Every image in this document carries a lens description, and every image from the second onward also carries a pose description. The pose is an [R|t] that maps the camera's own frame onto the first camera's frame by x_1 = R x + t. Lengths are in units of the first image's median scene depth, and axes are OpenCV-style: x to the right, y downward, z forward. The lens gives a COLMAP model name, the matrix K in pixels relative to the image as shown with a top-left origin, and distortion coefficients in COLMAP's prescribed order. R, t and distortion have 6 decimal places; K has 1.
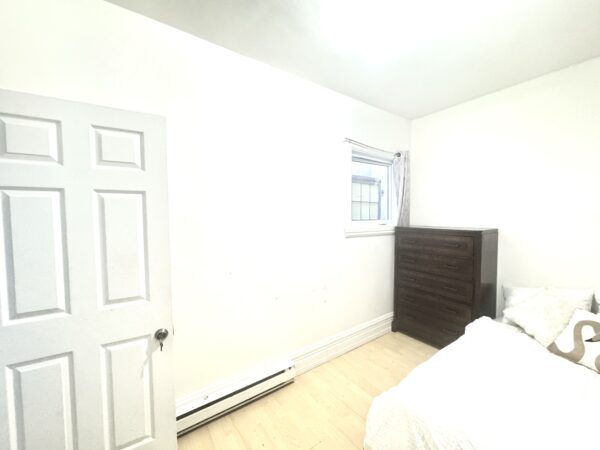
lens RADIAL K [[240.6, 0, 300.8], [0, 240.6, 225.0], [0, 0, 1]] dist [-0.003473, 0.001206]
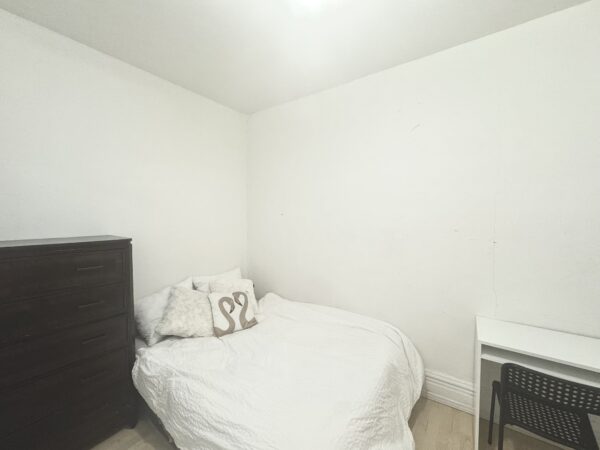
lens RADIAL K [[240.6, 0, 299.7], [0, 240.6, 222.3], [0, 0, 1]] dist [-0.003473, 0.001206]
pose [[-0.332273, -0.026913, 0.942799, -0.120886], [0.044653, 0.998023, 0.044226, -0.038586], [-0.942126, 0.056794, -0.330414, 0.794041]]
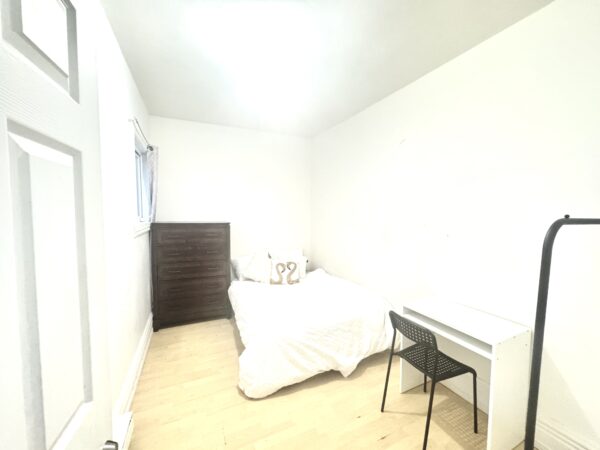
lens RADIAL K [[240.6, 0, 301.6], [0, 240.6, 224.3], [0, 0, 1]] dist [-0.003473, 0.001206]
pose [[0.183194, -0.045853, 0.982007, -0.609845], [0.034229, 0.998604, 0.040242, -0.009327], [-0.982481, 0.026241, 0.184508, 0.328833]]
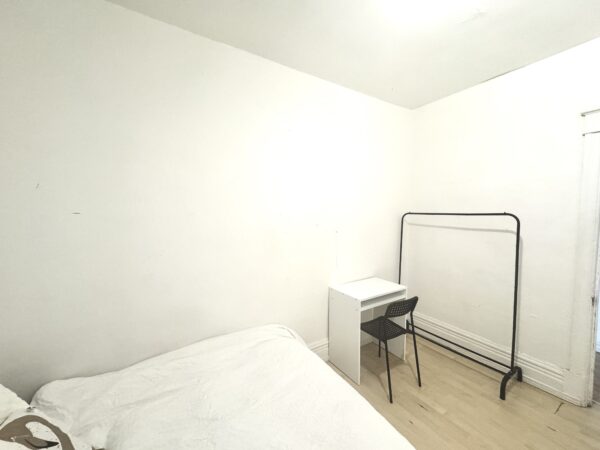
lens RADIAL K [[240.6, 0, 299.2], [0, 240.6, 228.3], [0, 0, 1]] dist [-0.003473, 0.001206]
pose [[-0.998120, 0.007697, 0.060807, 0.511236], [0.013780, 0.994867, 0.100253, -0.033296], [-0.059723, 0.100902, -0.993102, 1.040231]]
